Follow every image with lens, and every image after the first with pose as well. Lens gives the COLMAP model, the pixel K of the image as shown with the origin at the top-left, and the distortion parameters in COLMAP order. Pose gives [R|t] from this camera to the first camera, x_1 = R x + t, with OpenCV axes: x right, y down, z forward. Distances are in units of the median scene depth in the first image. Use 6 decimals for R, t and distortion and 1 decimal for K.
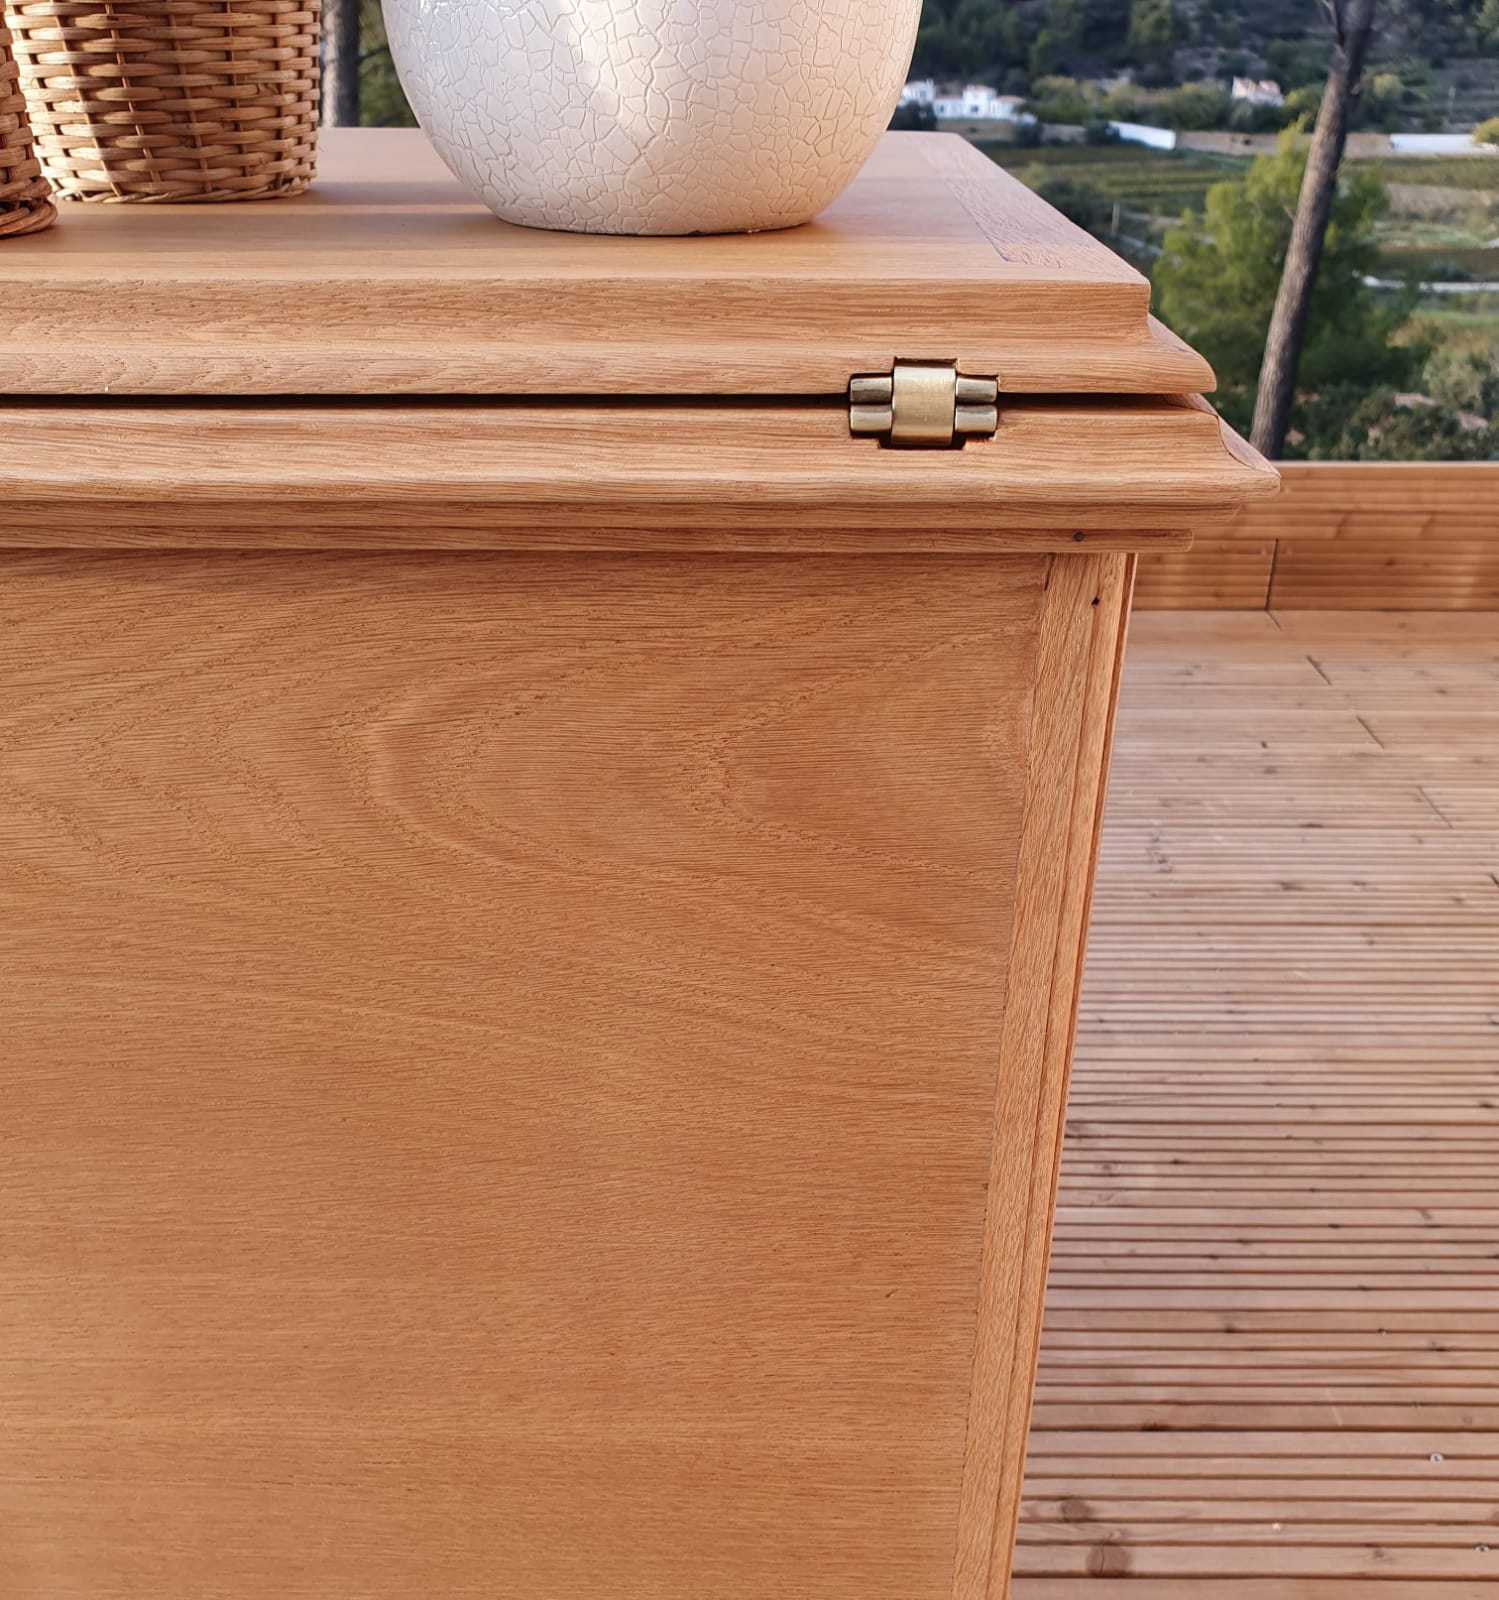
lens RADIAL K [[1594.0, 0, 779.3], [0, 1594.0, 969.6], [0, 0, 1]] dist [-0.002136, 0.000000]
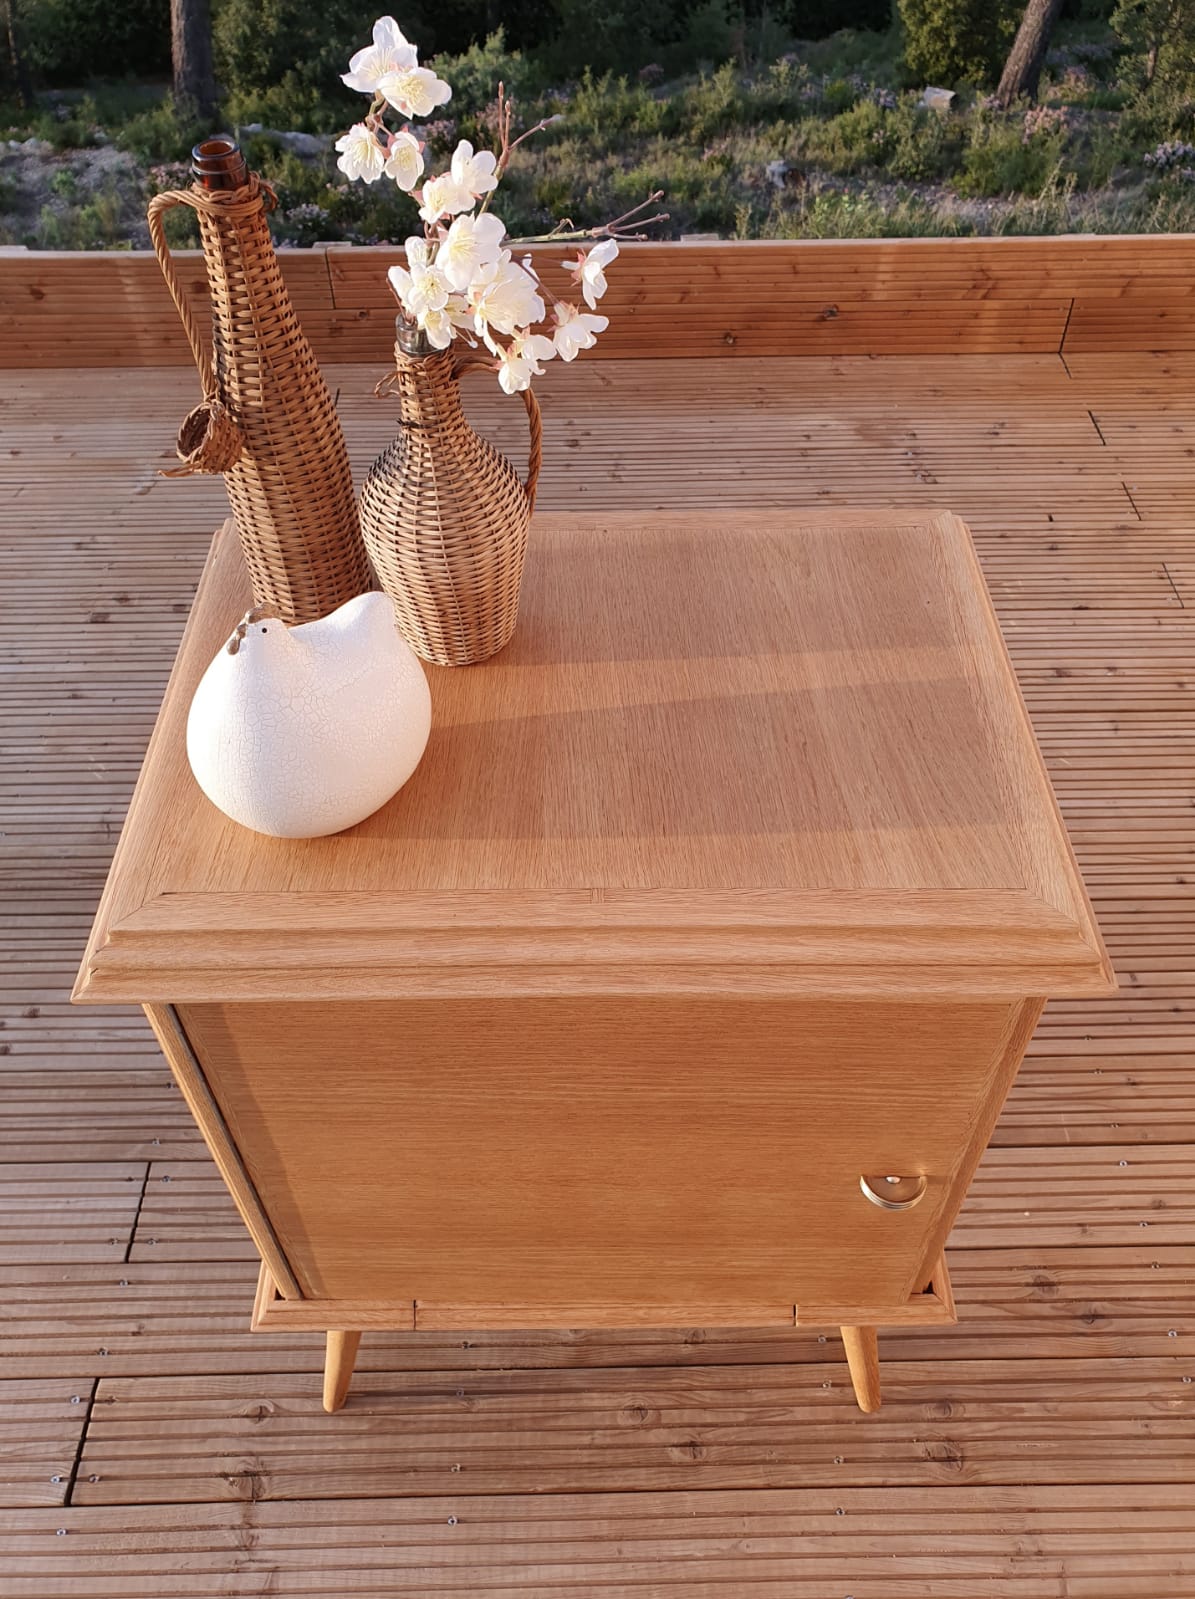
lens RADIAL K [[1314.9, 0, 626.8], [0, 1314.9, 799.7], [0, 0, 1]] dist [-0.014174, 0.037858]
pose [[0.999846, -0.013974, 0.010619, -0.080095], [0.010235, 0.955733, 0.294056, -0.311646], [-0.014258, -0.293902, 0.955729, -0.135604]]
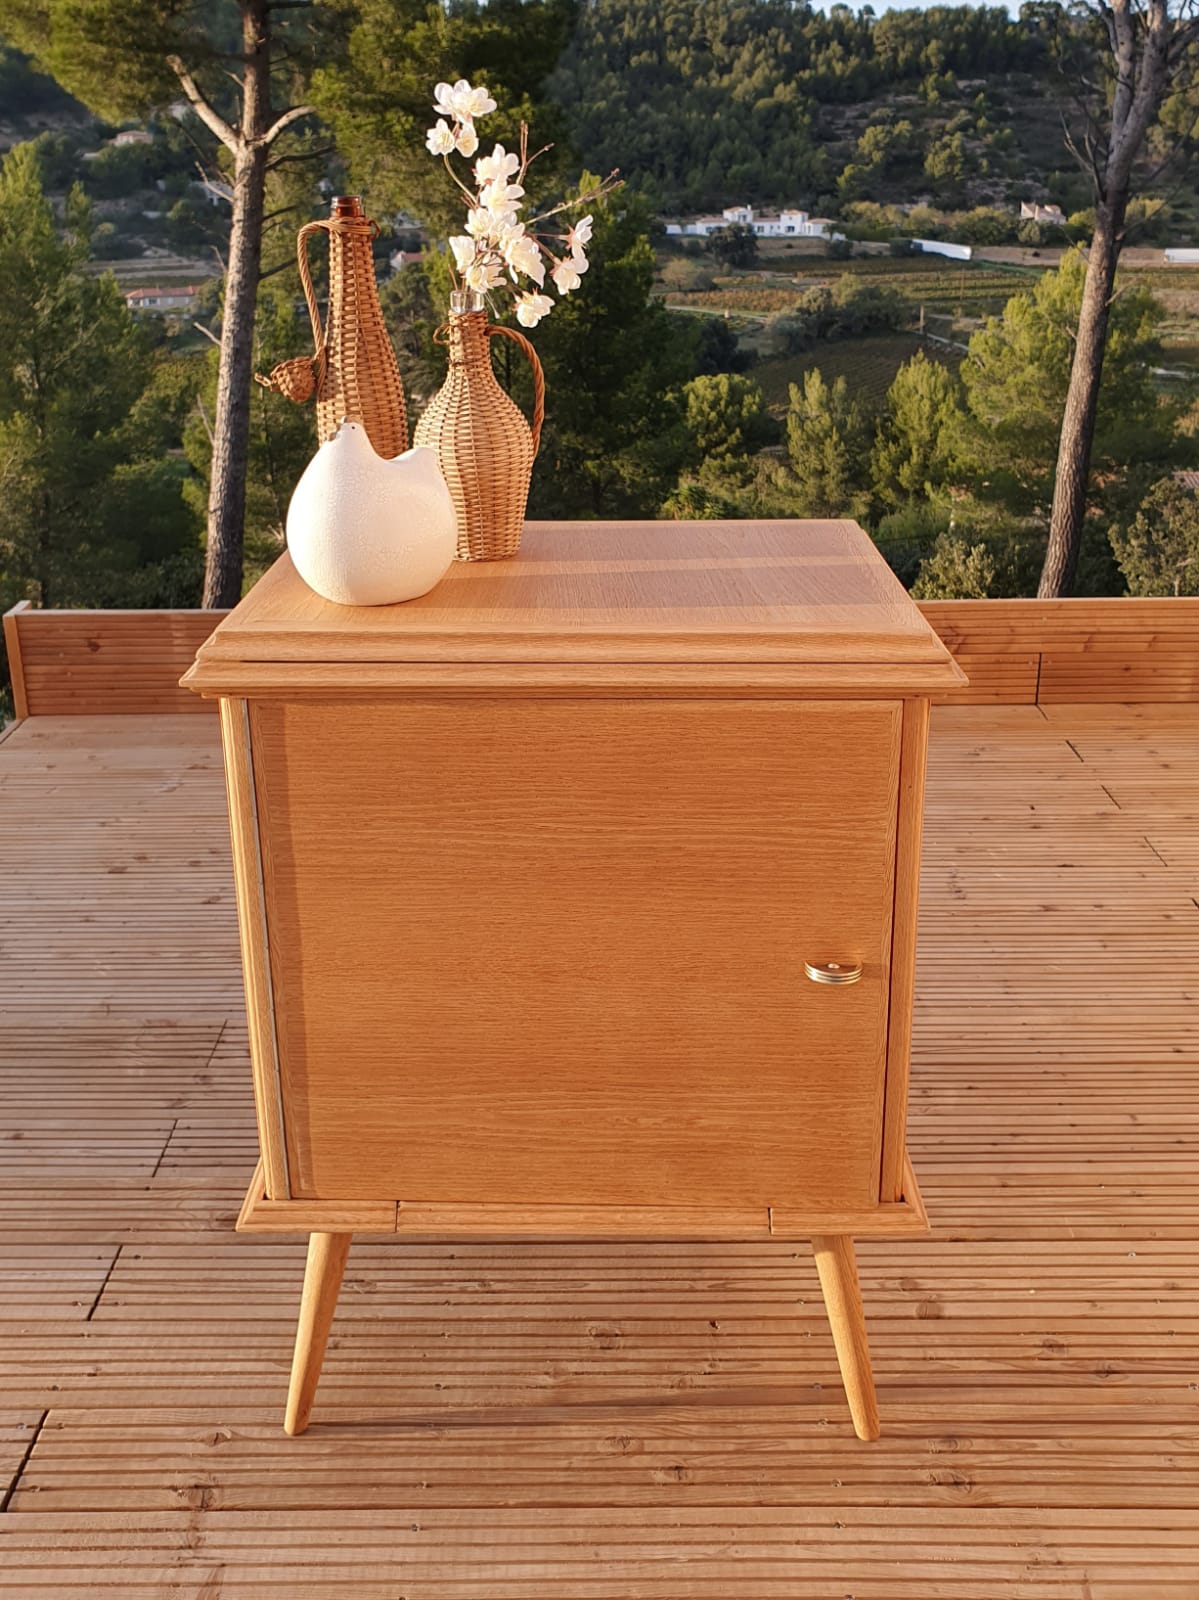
lens RADIAL K [[1542.7, 0, 613.2], [0, 1542.7, 724.4], [0, 0, 1]] dist [0.005978, 0.000000]
pose [[0.999927, -0.011133, -0.004757, -0.064781], [0.010049, 0.982355, -0.186756, 0.043301], [0.006753, 0.186694, 0.982395, -0.417088]]
